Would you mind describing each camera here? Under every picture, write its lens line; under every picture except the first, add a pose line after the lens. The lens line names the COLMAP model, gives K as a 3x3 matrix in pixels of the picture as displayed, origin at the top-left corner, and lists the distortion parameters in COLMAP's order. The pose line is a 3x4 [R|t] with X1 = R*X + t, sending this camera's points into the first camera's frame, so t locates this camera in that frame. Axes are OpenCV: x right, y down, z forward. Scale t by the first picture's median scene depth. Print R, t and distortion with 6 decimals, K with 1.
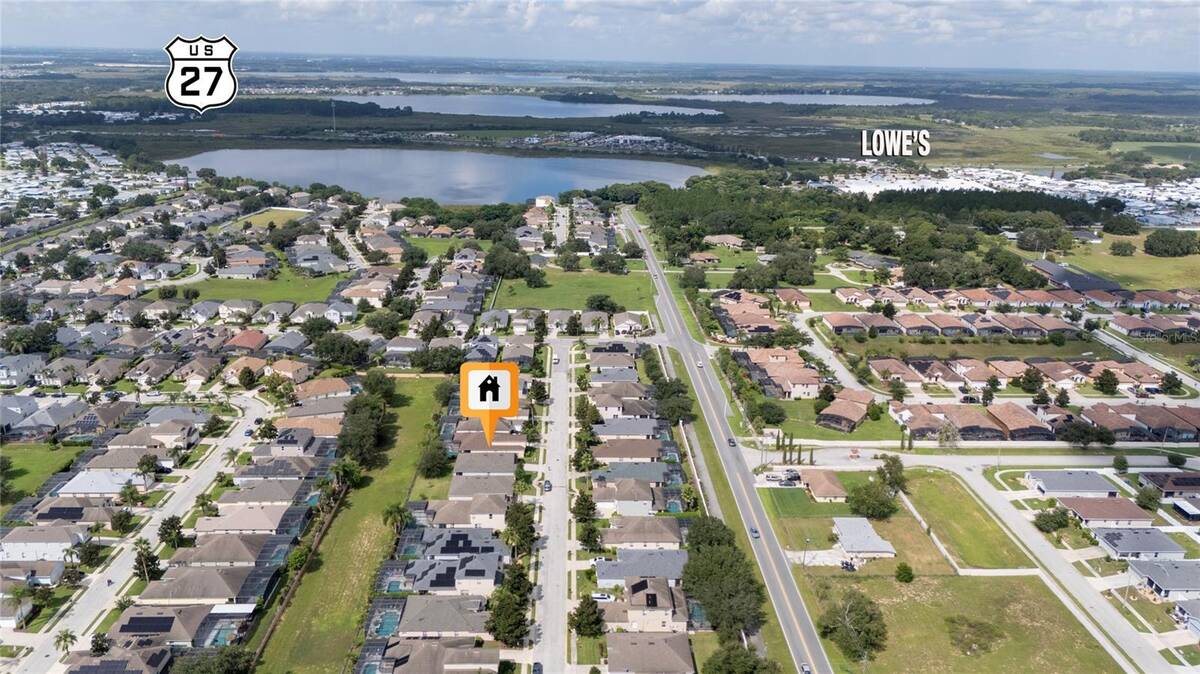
lens RADIAL K [[862.6, 0, 600.0], [0, 862.6, 337.0], [0, 0, 1]] dist [0.018284, -0.001867]
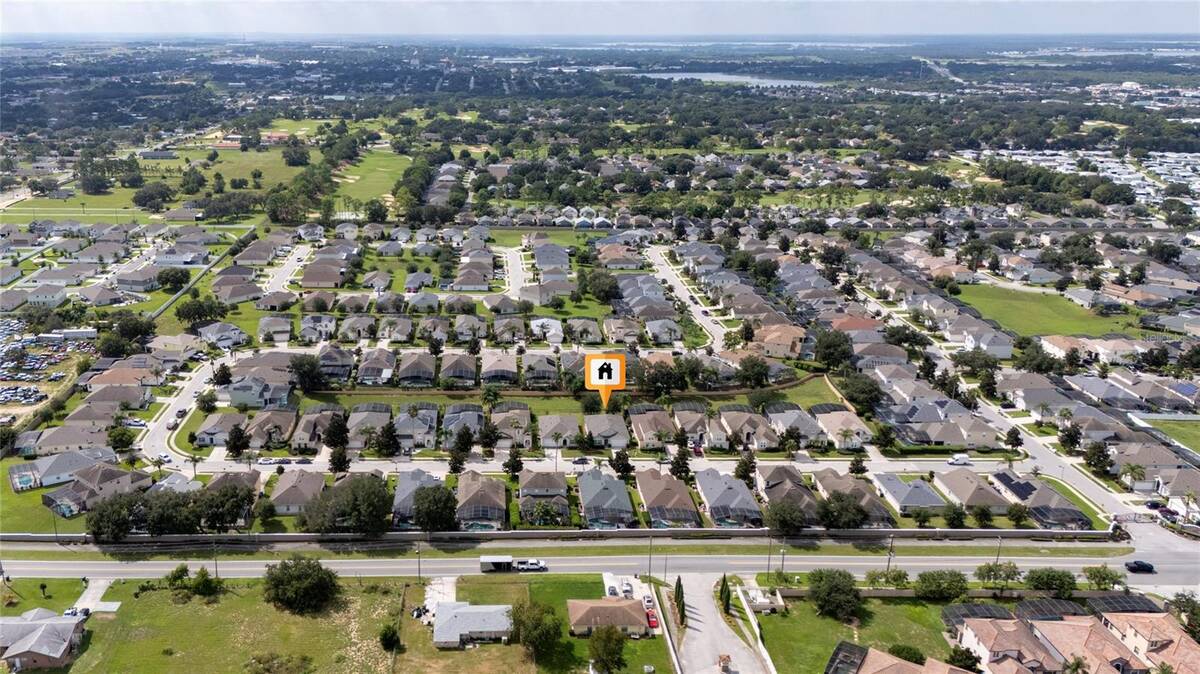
lens RADIAL K [[925.6, 0, 513.8], [0, 925.6, 336.7], [0, 0, 1]] dist [0.038209, -0.000739]
pose [[-0.005598, 0.288550, -0.957448, 0.668262], [-0.309391, 0.909984, 0.276055, -0.169044], [0.950918, 0.297771, 0.084181, 0.553331]]
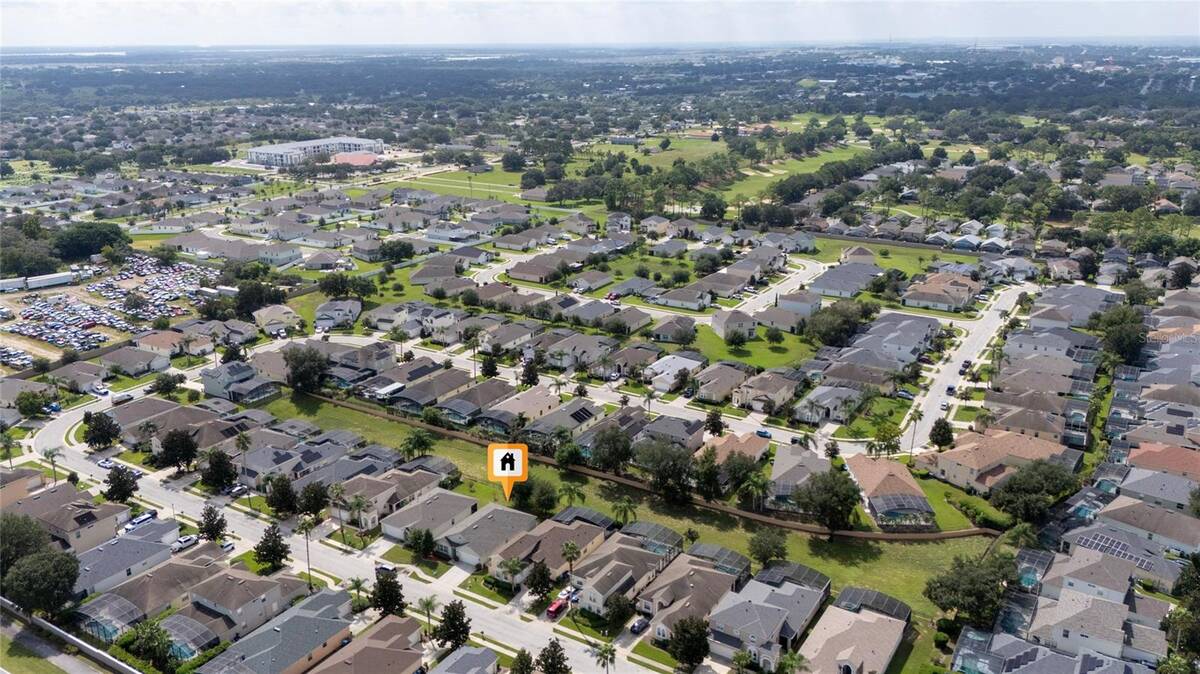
lens RADIAL K [[891.7, 0, 592.2], [0, 891.7, 337.5], [0, 0, 1]] dist [0.069232, -0.073659]
pose [[-0.550832, 0.245877, -0.797576, 0.265506], [-0.254842, 0.860434, 0.441258, -0.237677], [0.794757, 0.446315, -0.411295, 0.934992]]
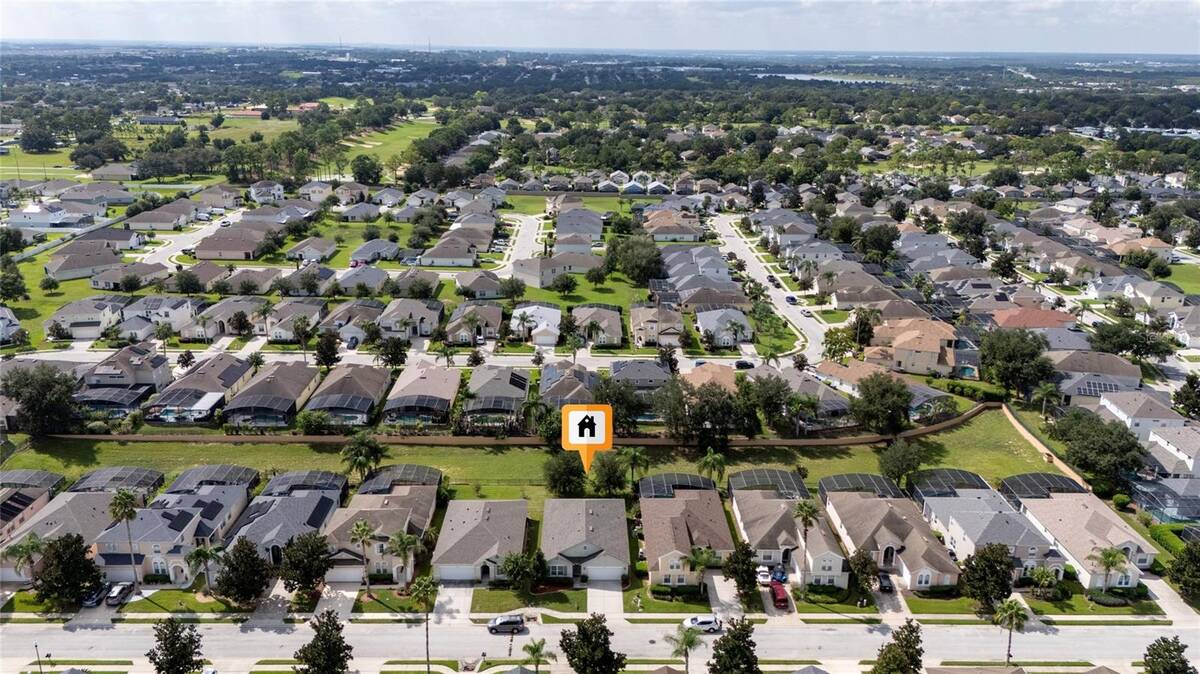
lens RADIAL K [[891.7, 0, 592.2], [0, 891.7, 337.5], [0, 0, 1]] dist [0.069232, -0.073659]
pose [[-0.017216, 0.293832, -0.955702, 0.241935], [-0.313900, 0.905928, 0.284184, -0.075464], [0.949300, 0.304887, 0.076638, 0.673025]]
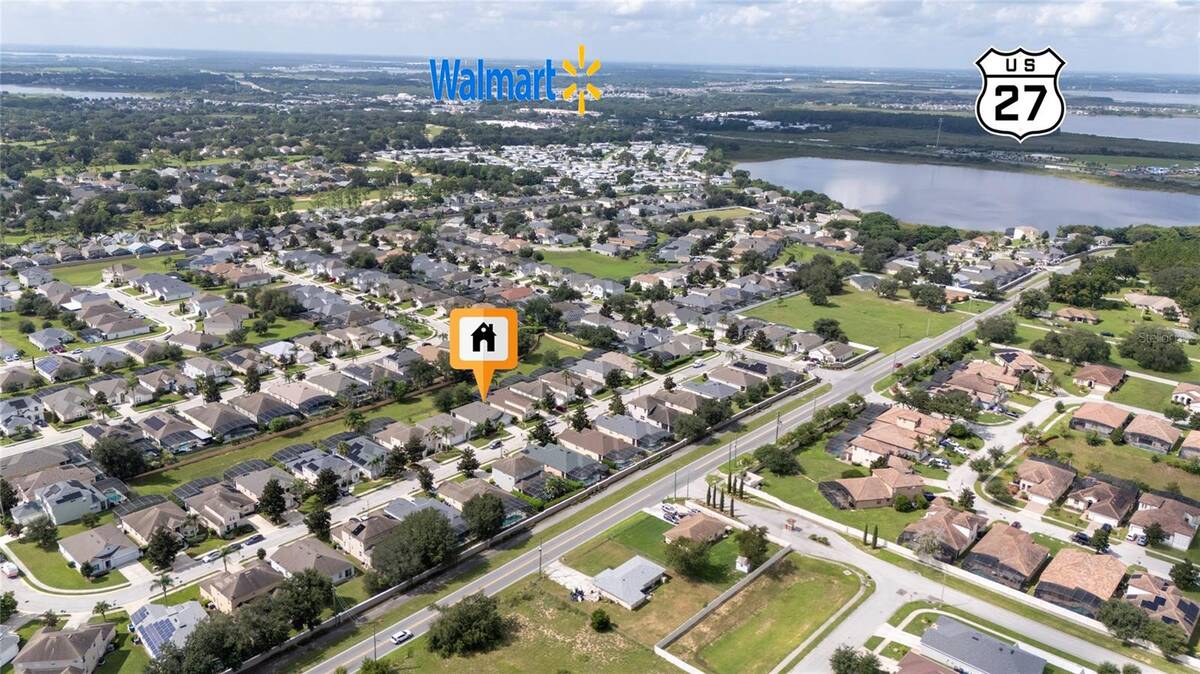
lens RADIAL K [[862.6, 0, 600.0], [0, 862.6, 337.0], [0, 0, 1]] dist [0.018284, -0.001867]
pose [[0.723765, 0.206247, -0.658503, 0.519332], [-0.218267, 0.973717, 0.065076, -0.044768], [0.654617, 0.096630, 0.749759, 0.169977]]
